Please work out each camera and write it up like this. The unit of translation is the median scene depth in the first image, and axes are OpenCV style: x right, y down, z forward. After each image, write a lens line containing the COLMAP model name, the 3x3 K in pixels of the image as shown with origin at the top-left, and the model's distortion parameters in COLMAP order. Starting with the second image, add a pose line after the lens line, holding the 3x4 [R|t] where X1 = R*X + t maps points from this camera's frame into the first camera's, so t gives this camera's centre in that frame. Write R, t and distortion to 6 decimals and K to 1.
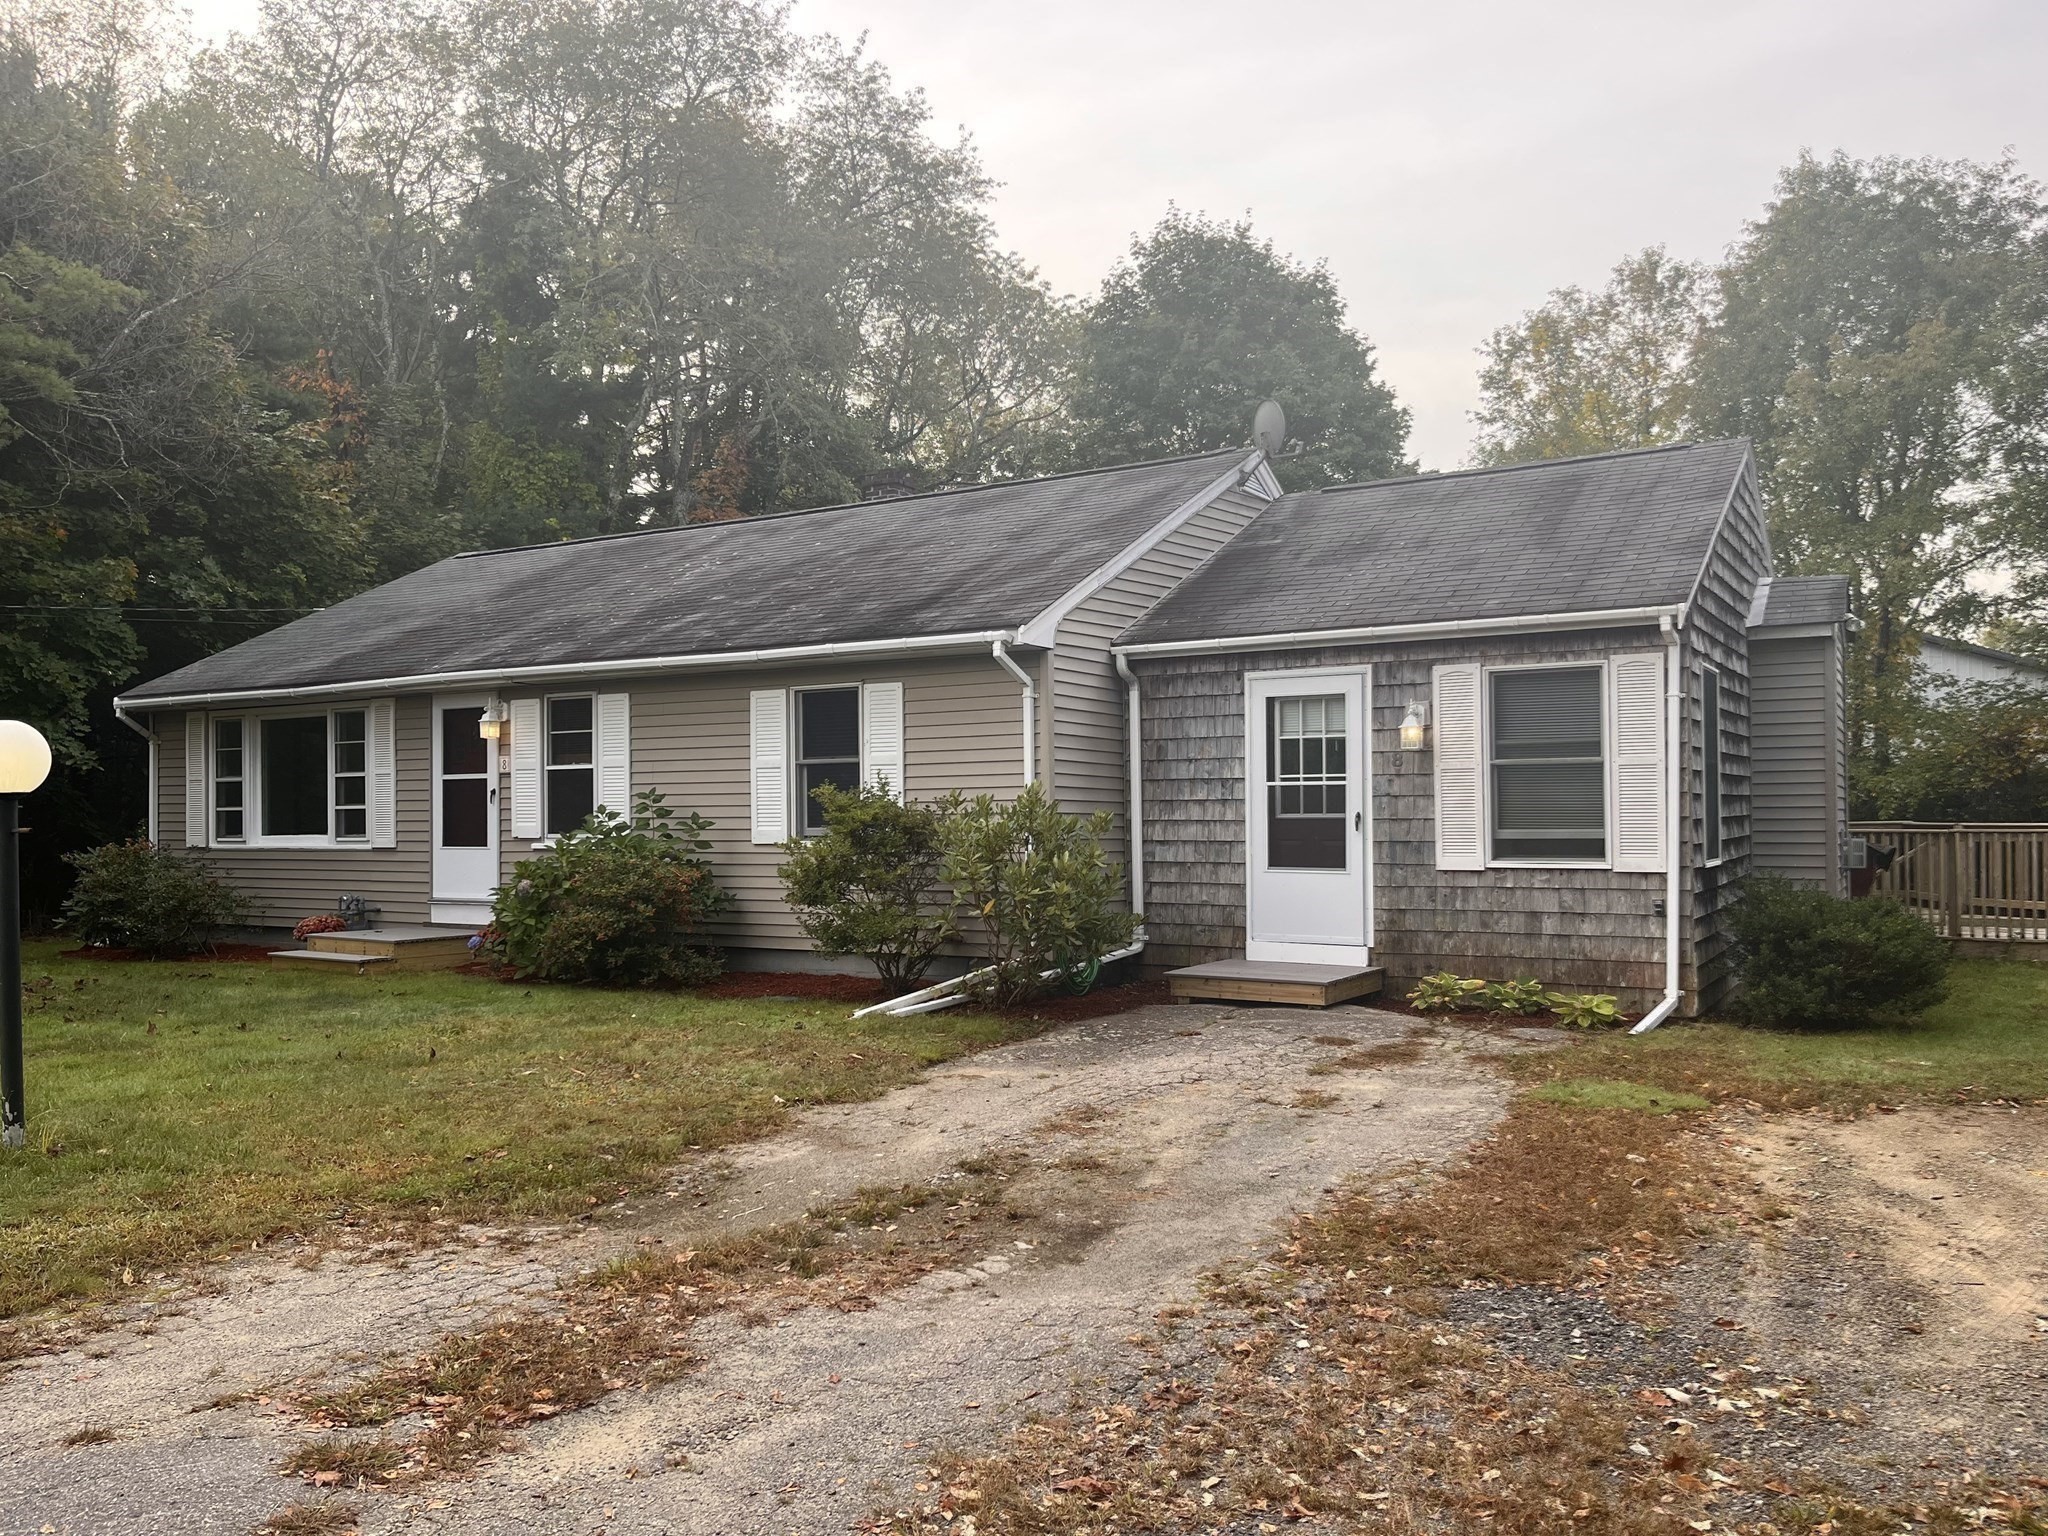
lens RADIAL K [[1576.8, 0, 1024.0], [0, 1576.8, 768.0], [0, 0, 1]] dist [0.076534, -0.076404]
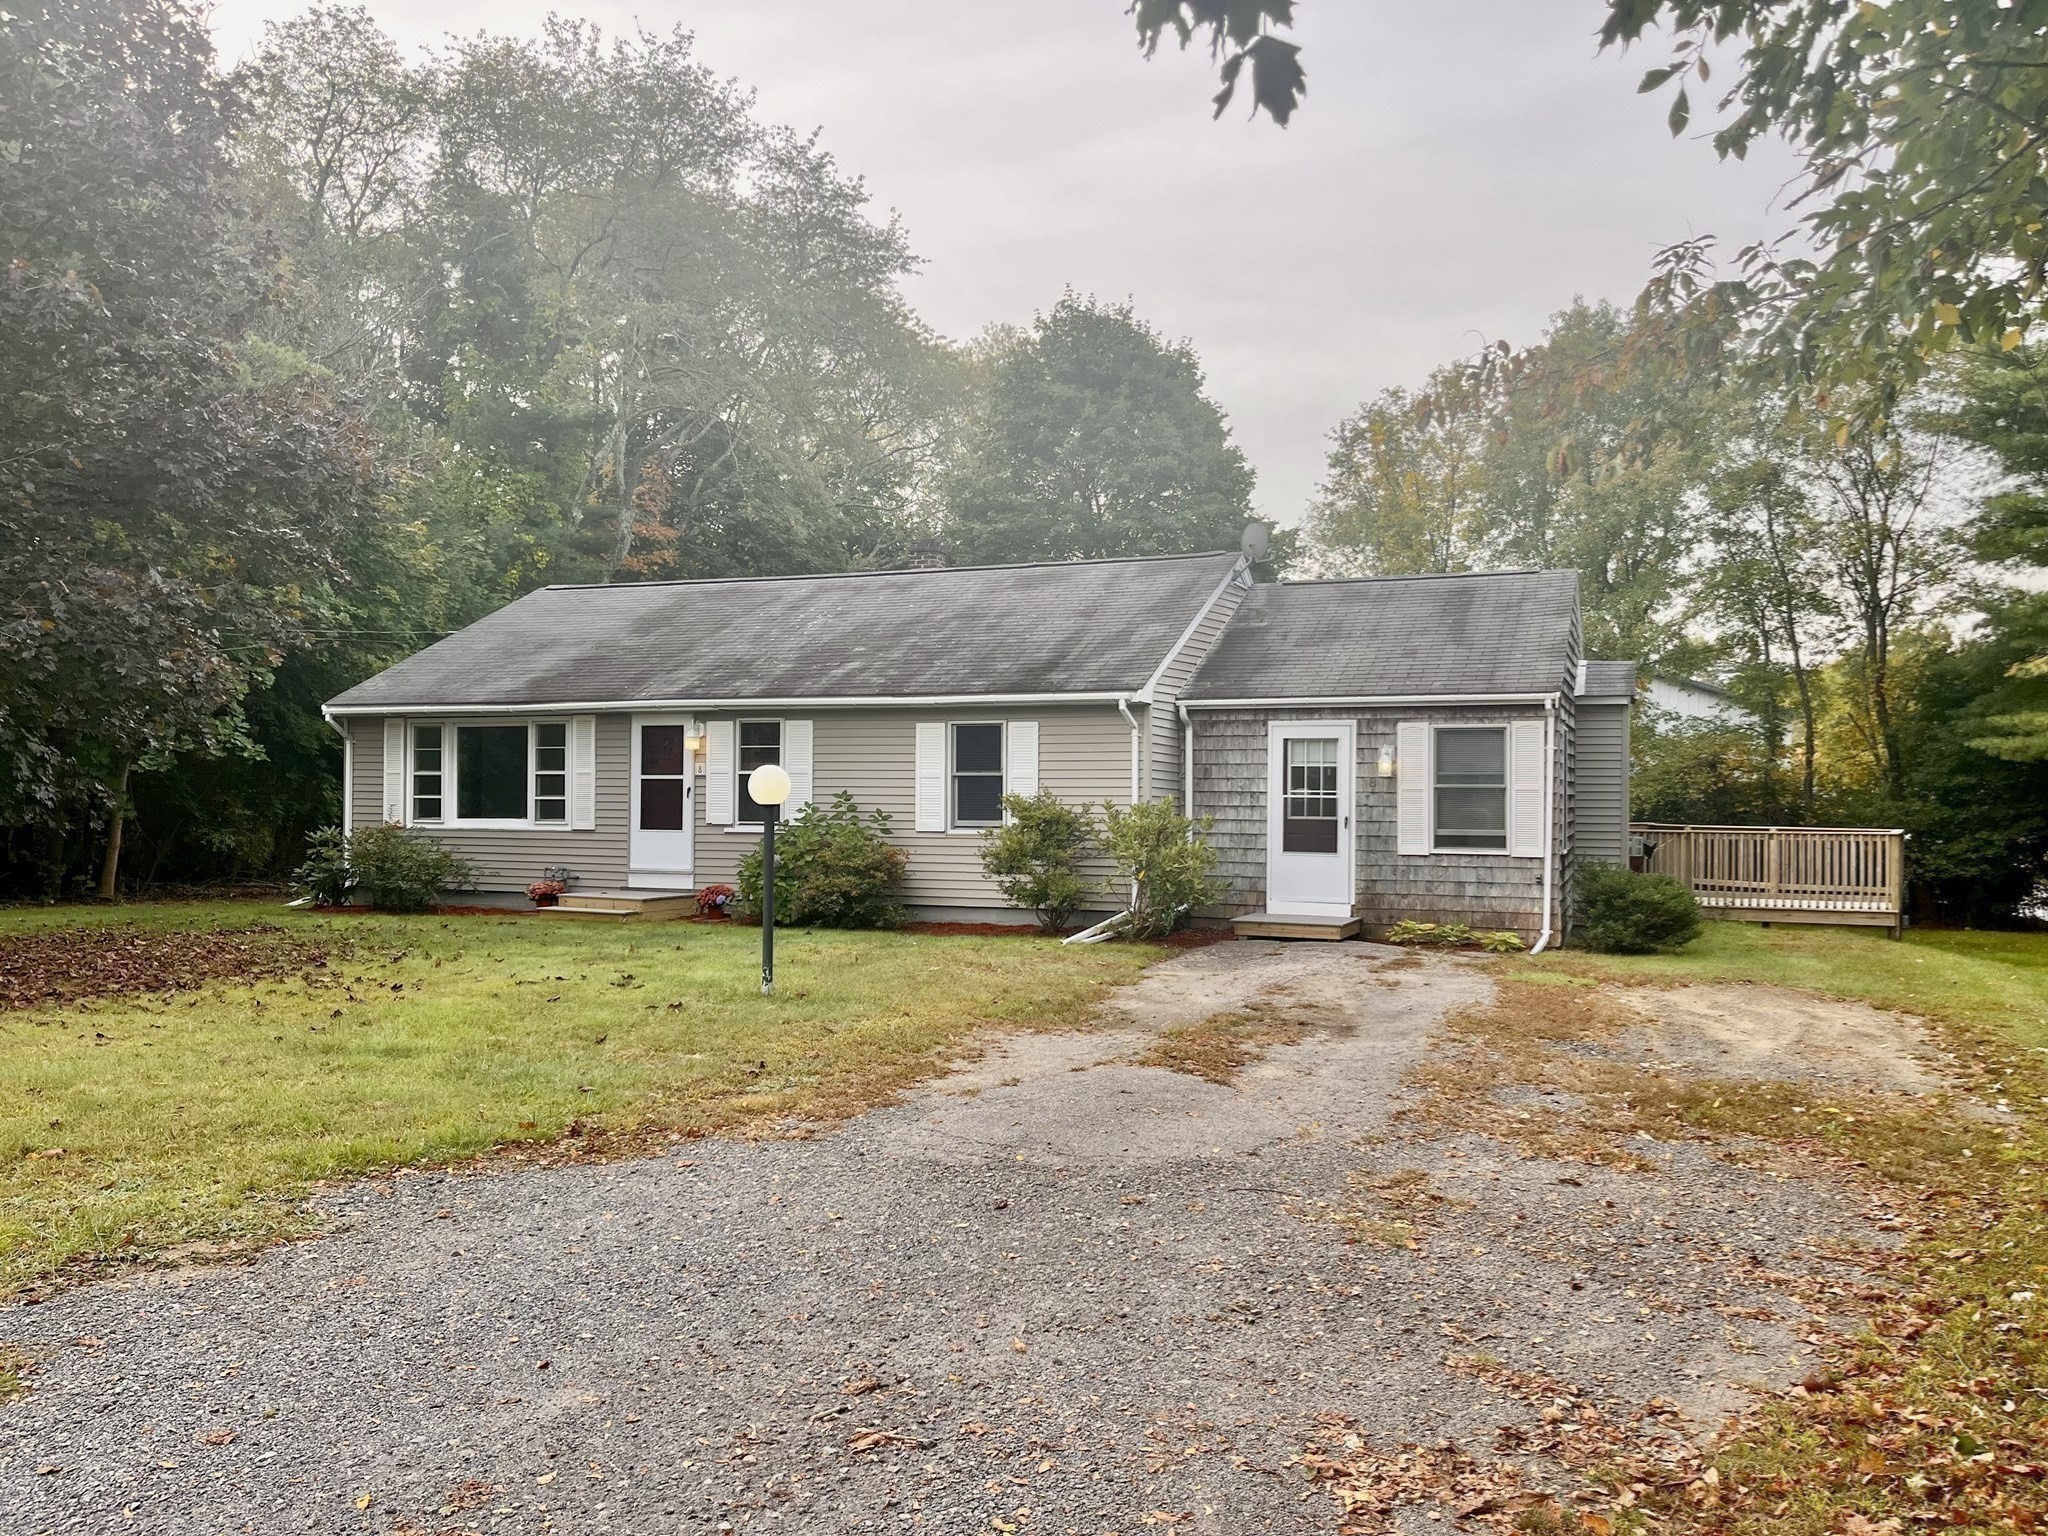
lens RADIAL K [[1548.9, 0, 1043.6], [0, 1548.9, 762.1], [0, 0, 1]] dist [0.095610, -0.180929]
pose [[0.987409, 0.019697, 0.156956, -0.290121], [-0.020512, 0.999783, 0.003575, -0.021935], [-0.156852, -0.006750, 0.987599, -0.402409]]
